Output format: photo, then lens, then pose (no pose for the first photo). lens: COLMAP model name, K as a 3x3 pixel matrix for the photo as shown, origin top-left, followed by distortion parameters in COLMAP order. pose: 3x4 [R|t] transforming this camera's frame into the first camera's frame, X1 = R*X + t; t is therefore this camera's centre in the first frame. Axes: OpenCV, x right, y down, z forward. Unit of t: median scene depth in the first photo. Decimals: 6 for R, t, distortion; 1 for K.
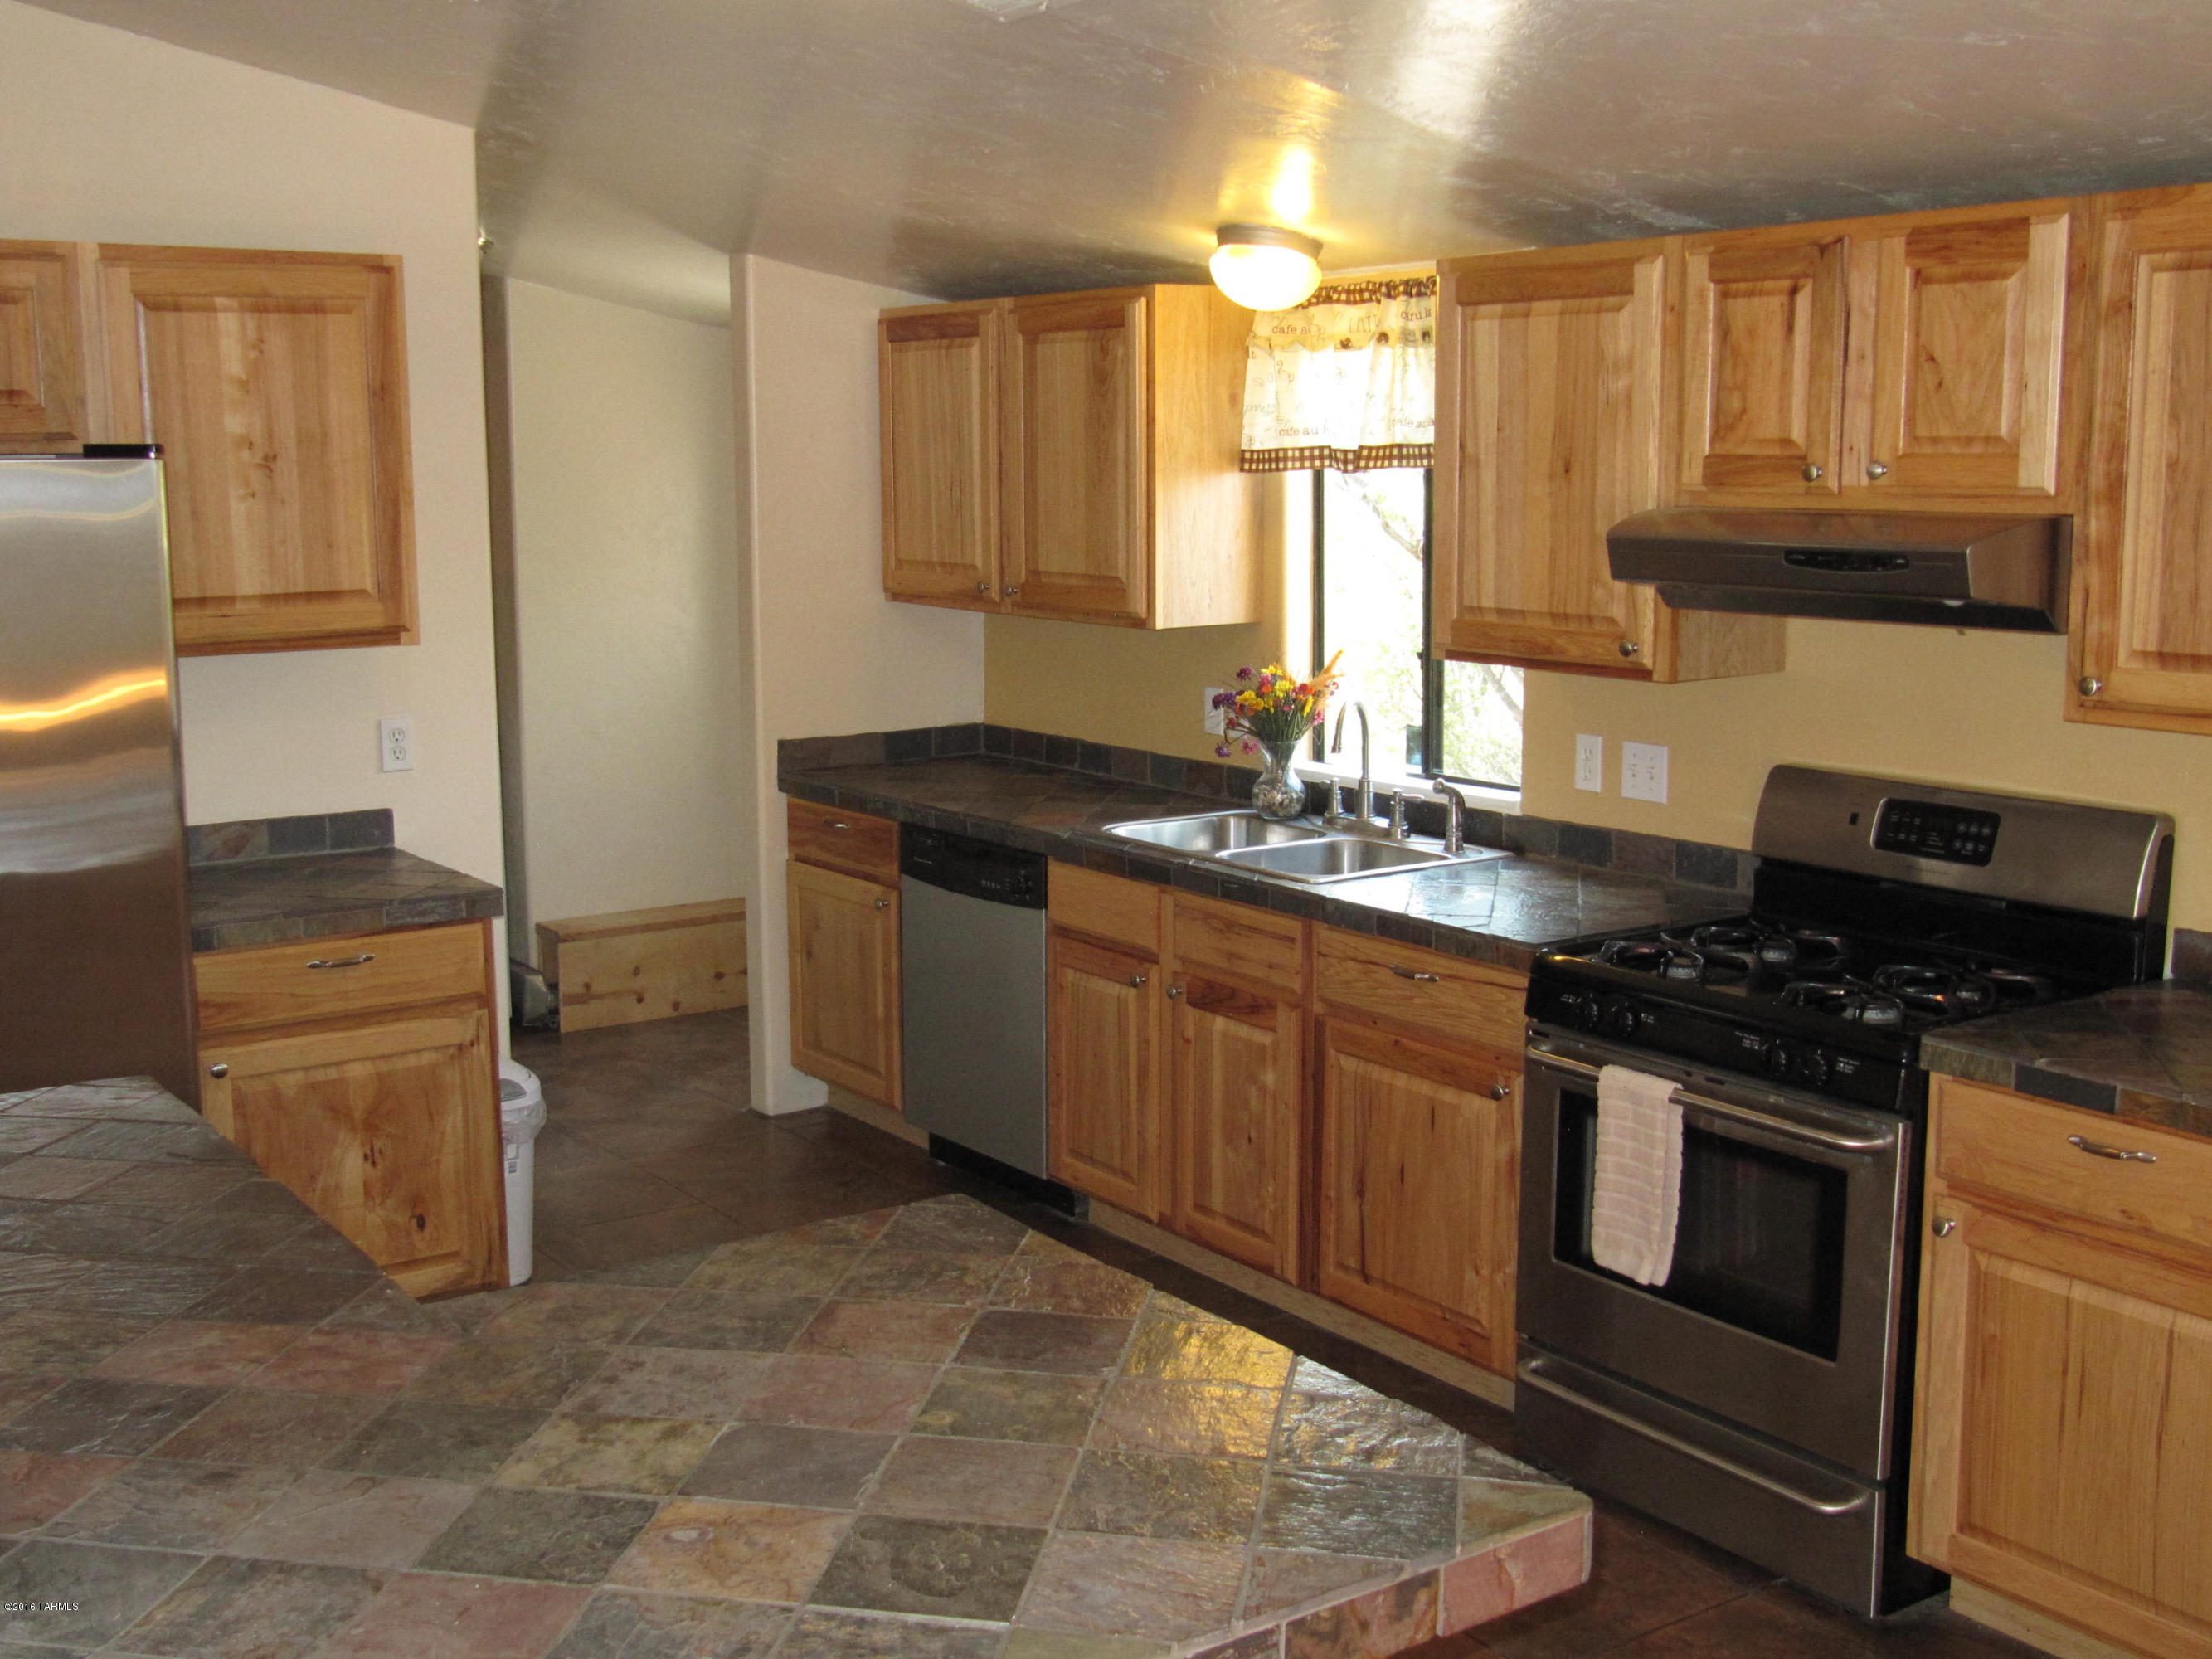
lens RADIAL K [[2419.5, 0, 1106.0], [0, 2419.5, 829.5], [0, 0, 1]] dist [-0.010231, -0.004053]
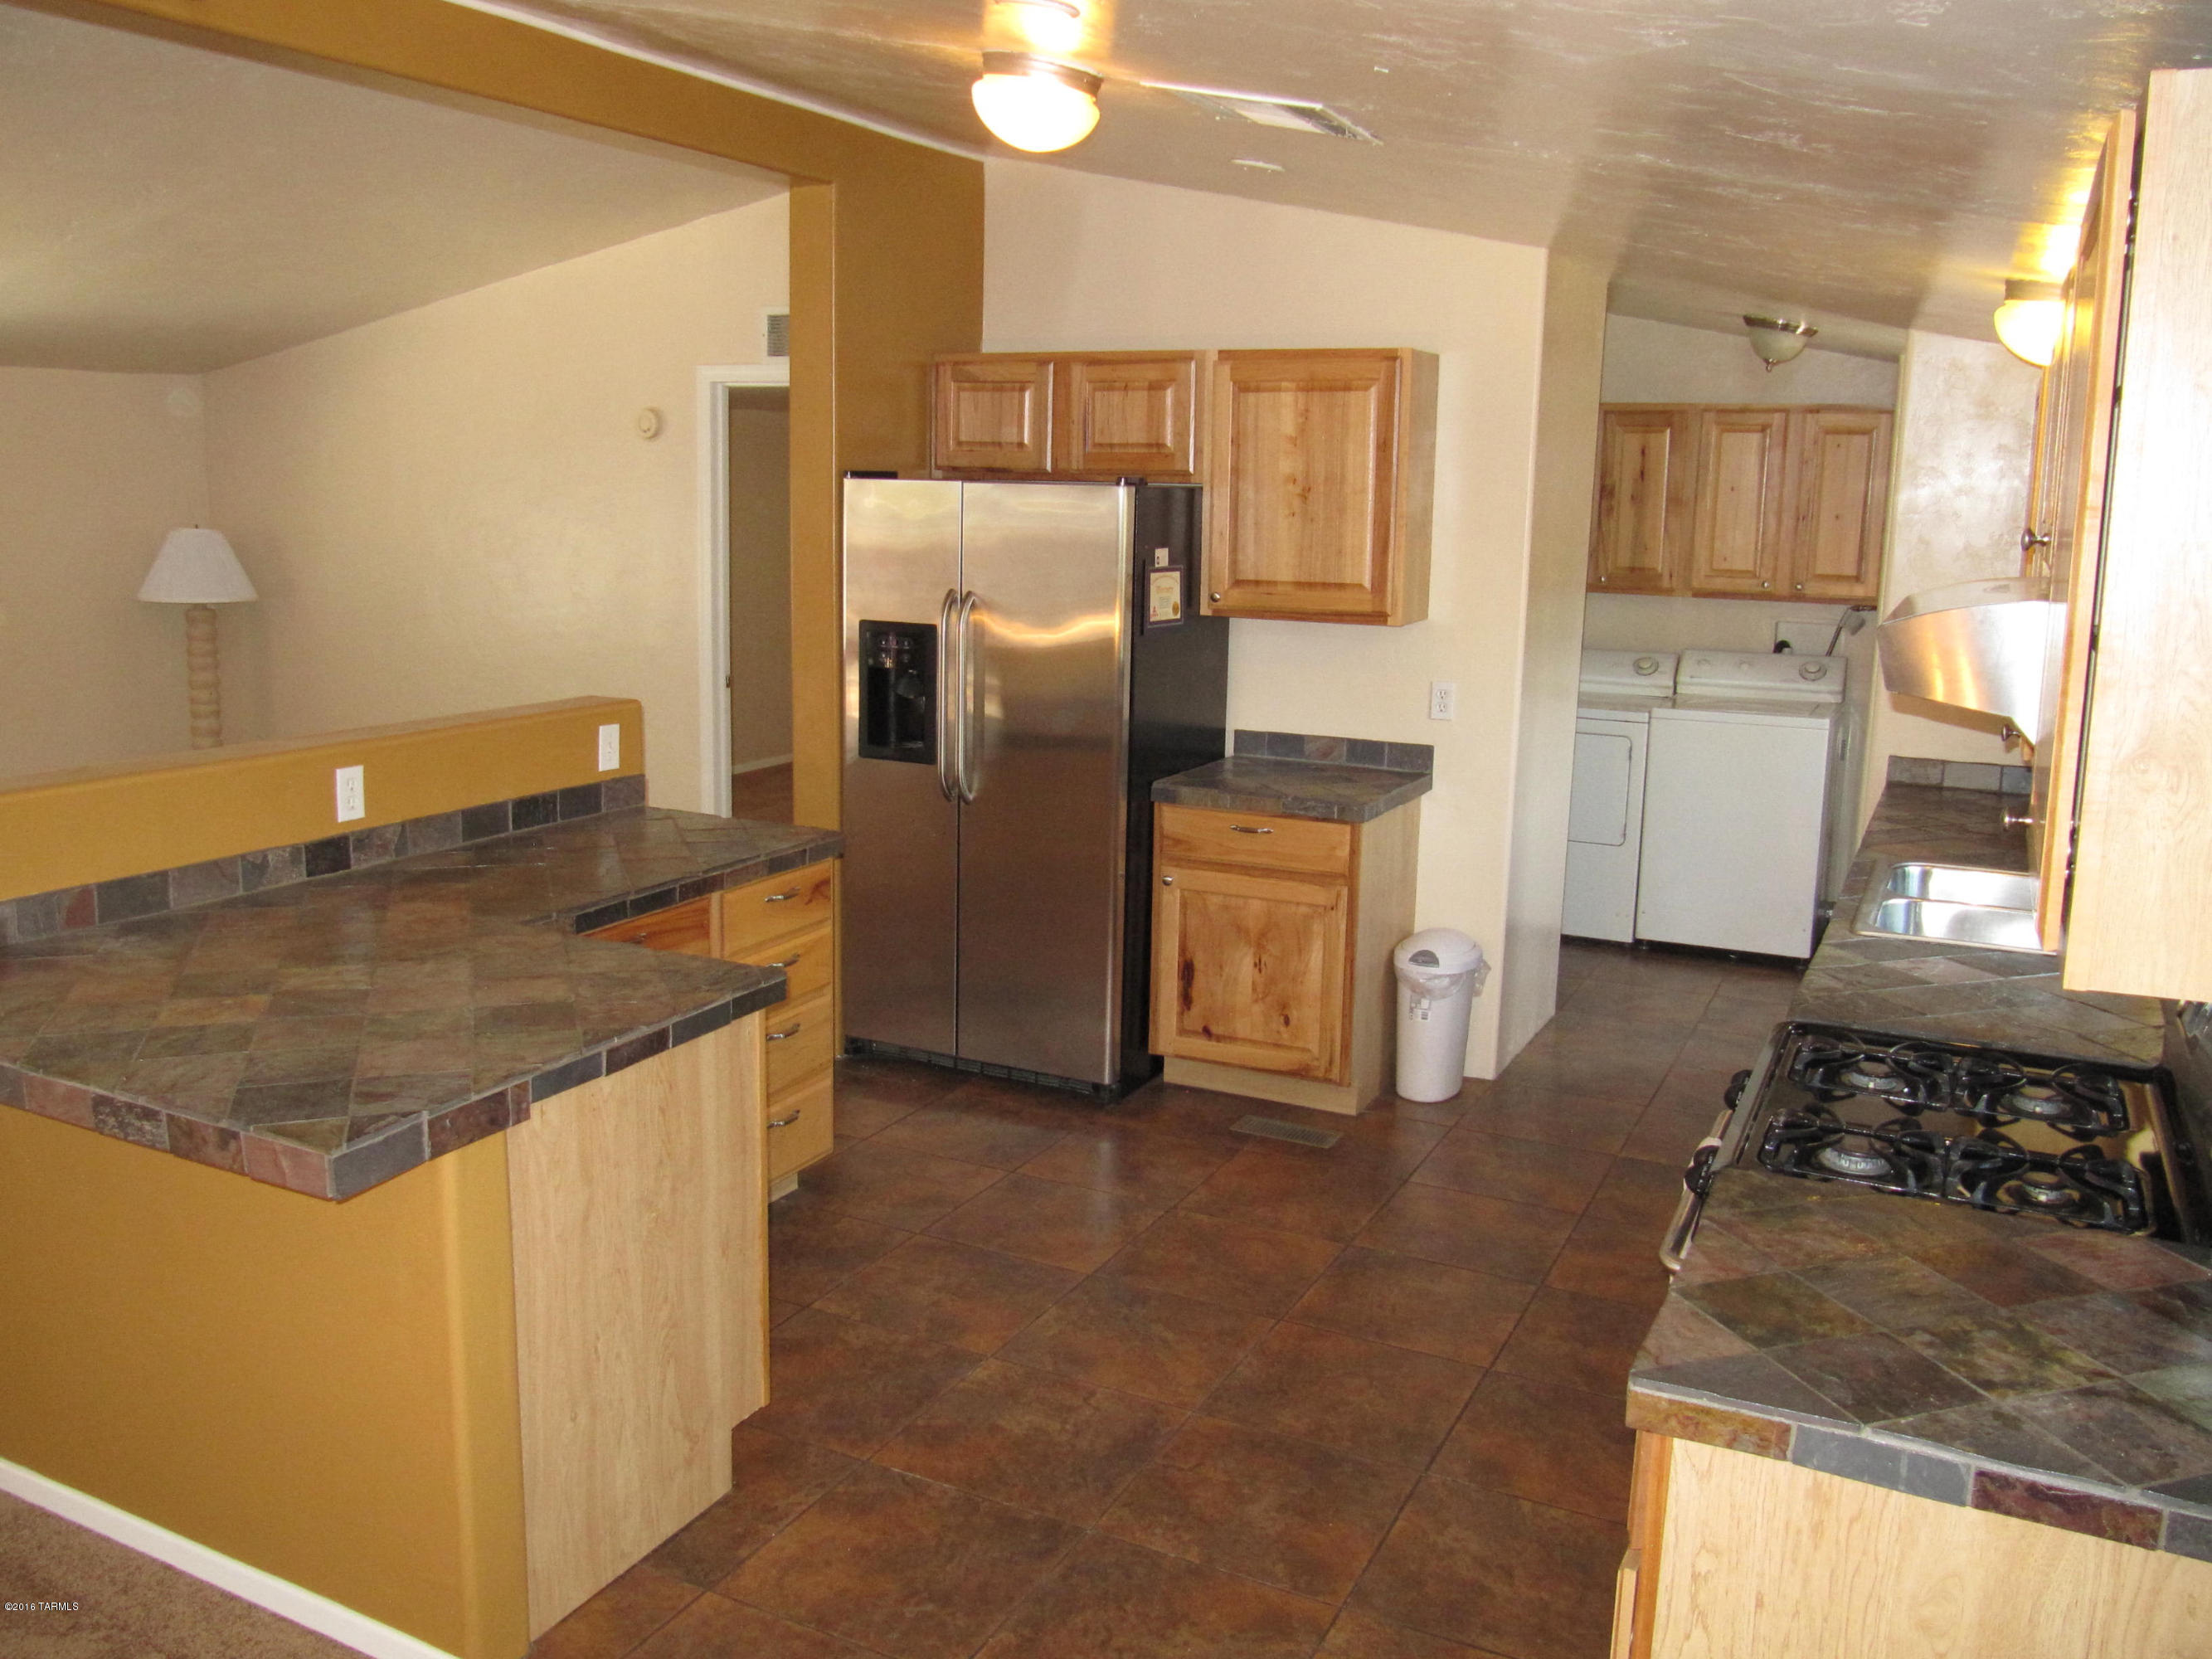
lens RADIAL K [[1856.4, 0, 1106.0], [0, 1856.4, 829.5], [0, 0, 1]] dist [-0.054667, 0.000407]
pose [[0.475599, 0.177775, -0.861511, 0.664428], [-0.158452, 0.980660, 0.114888, -0.066520], [0.865274, 0.081867, 0.494569, 0.383927]]
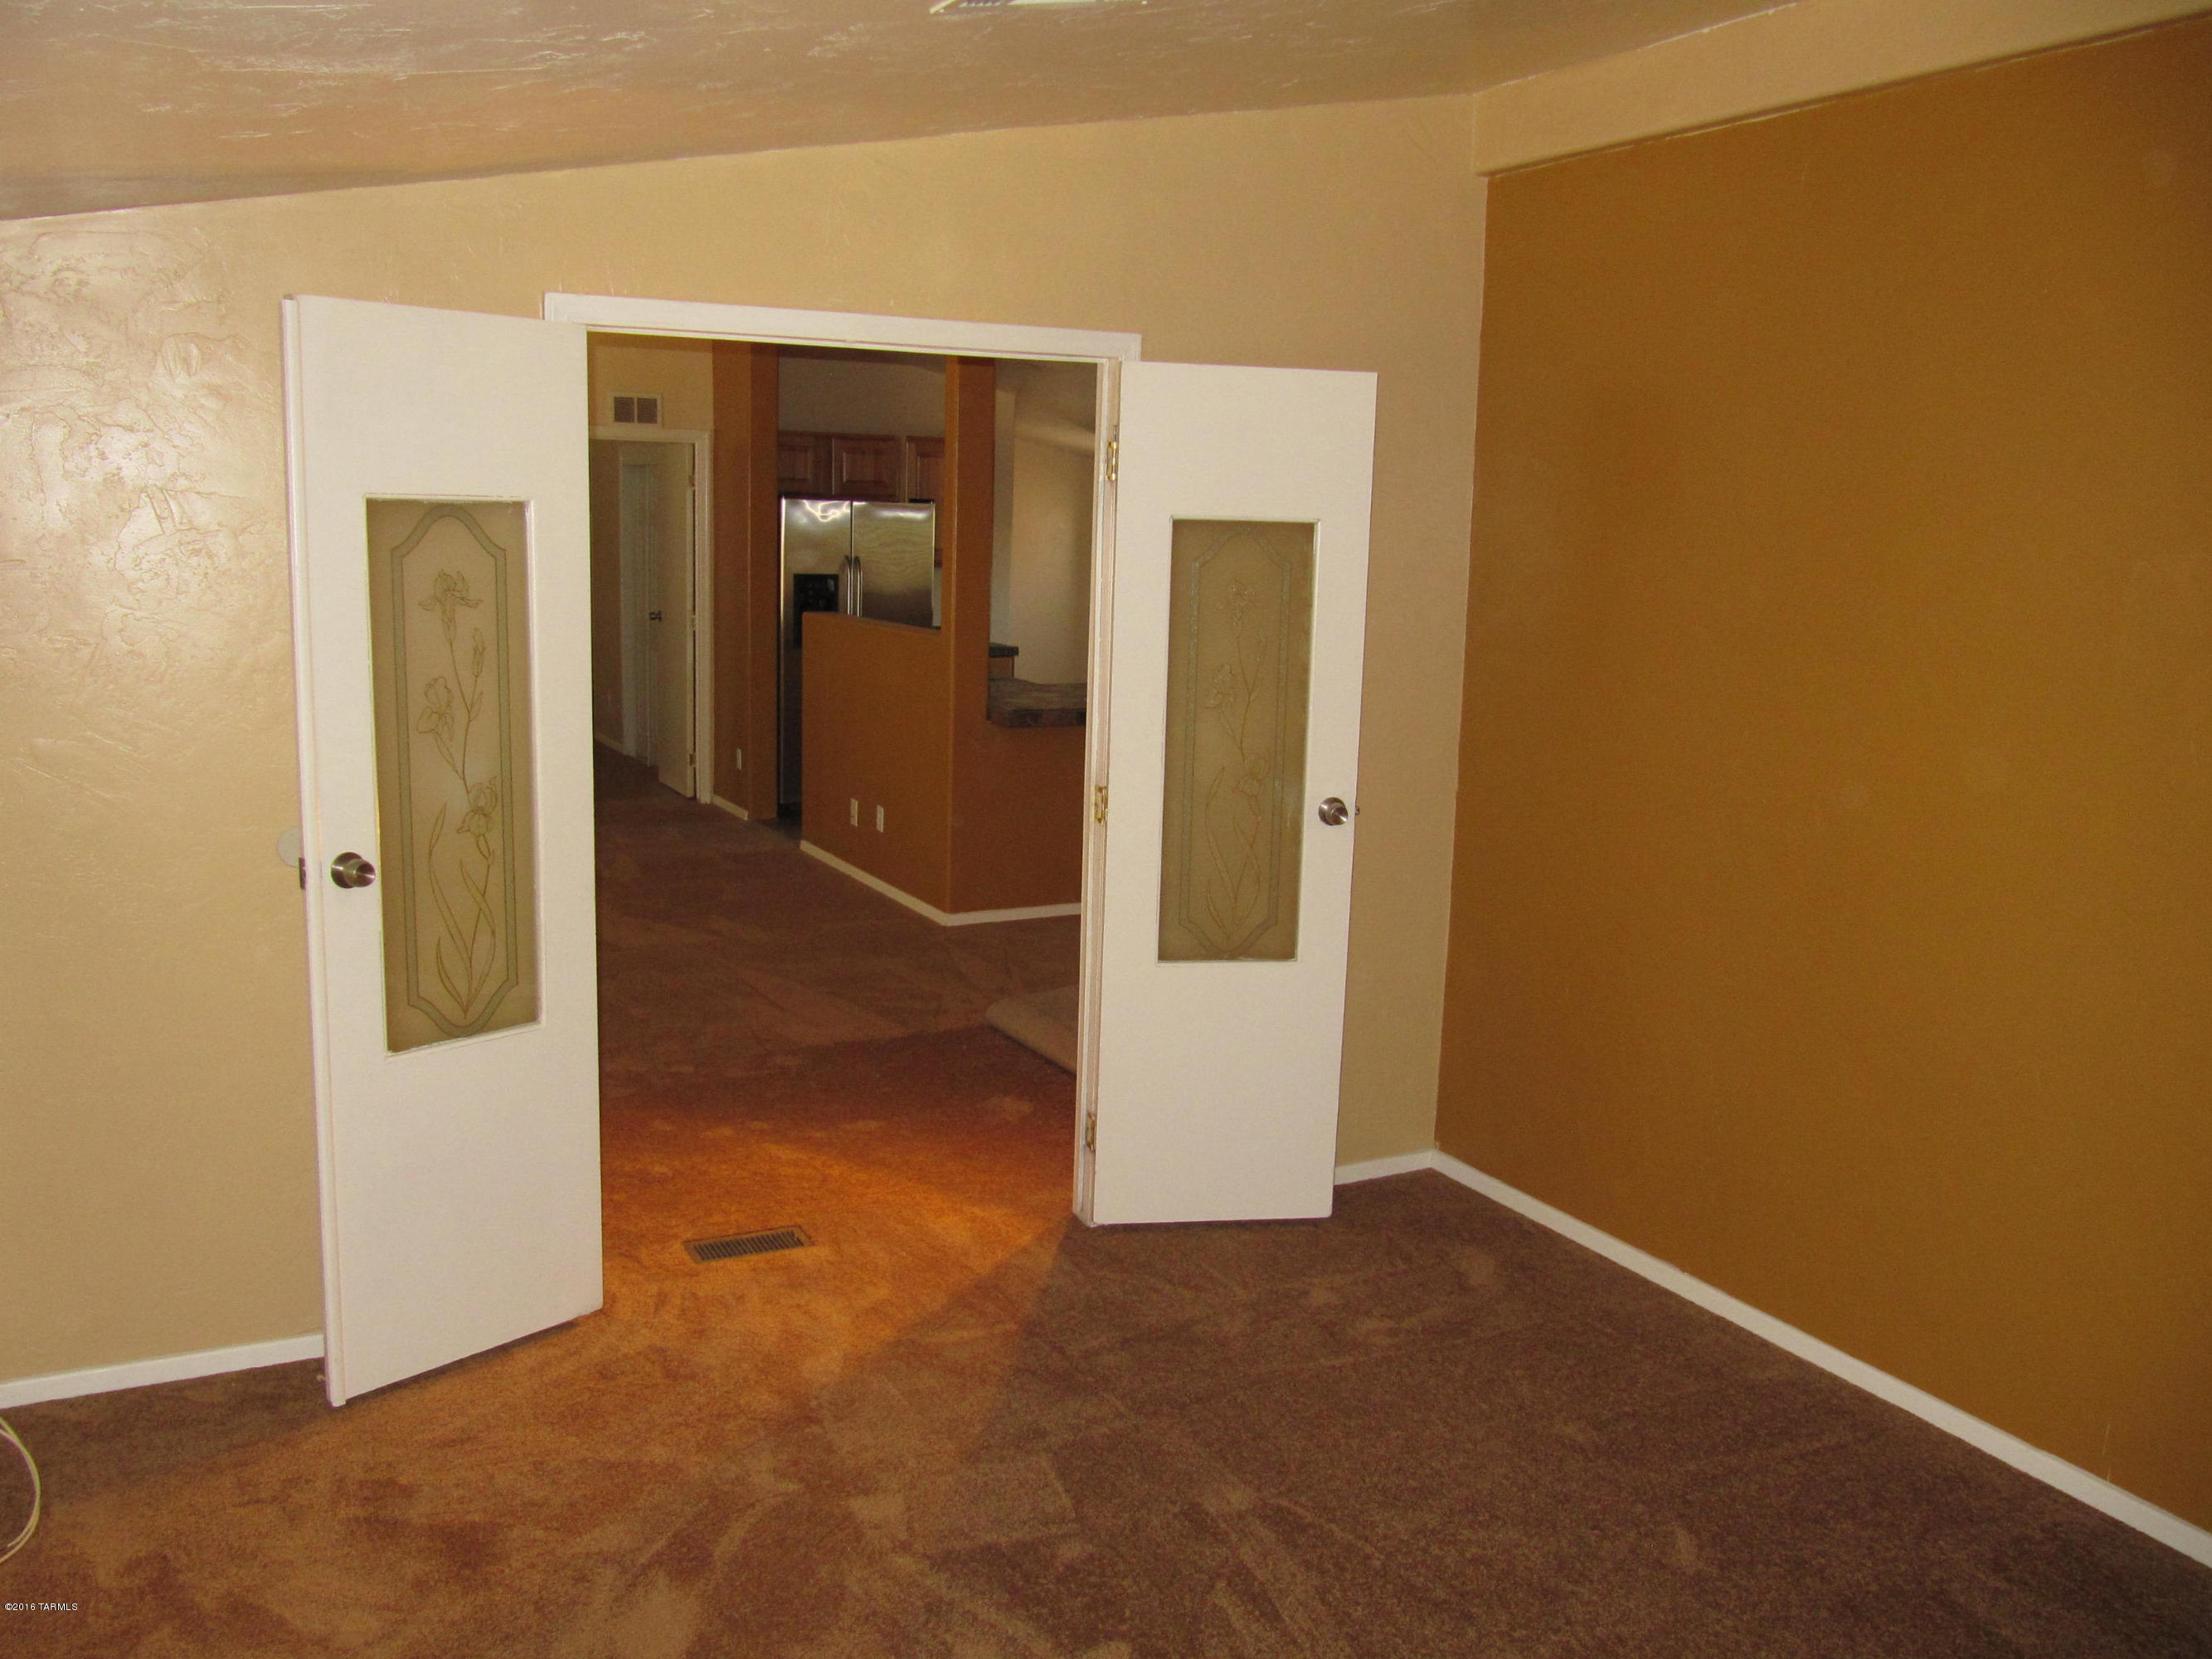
lens RADIAL K [[1856.4, 0, 1106.0], [0, 1856.4, 829.5], [0, 0, 1]] dist [-0.054667, 0.000407]
pose [[0.992863, 0.054046, -0.106315, 0.141157], [-0.052641, 0.998486, 0.015978, 0.234543], [0.107017, -0.010267, 0.994204, -1.474834]]
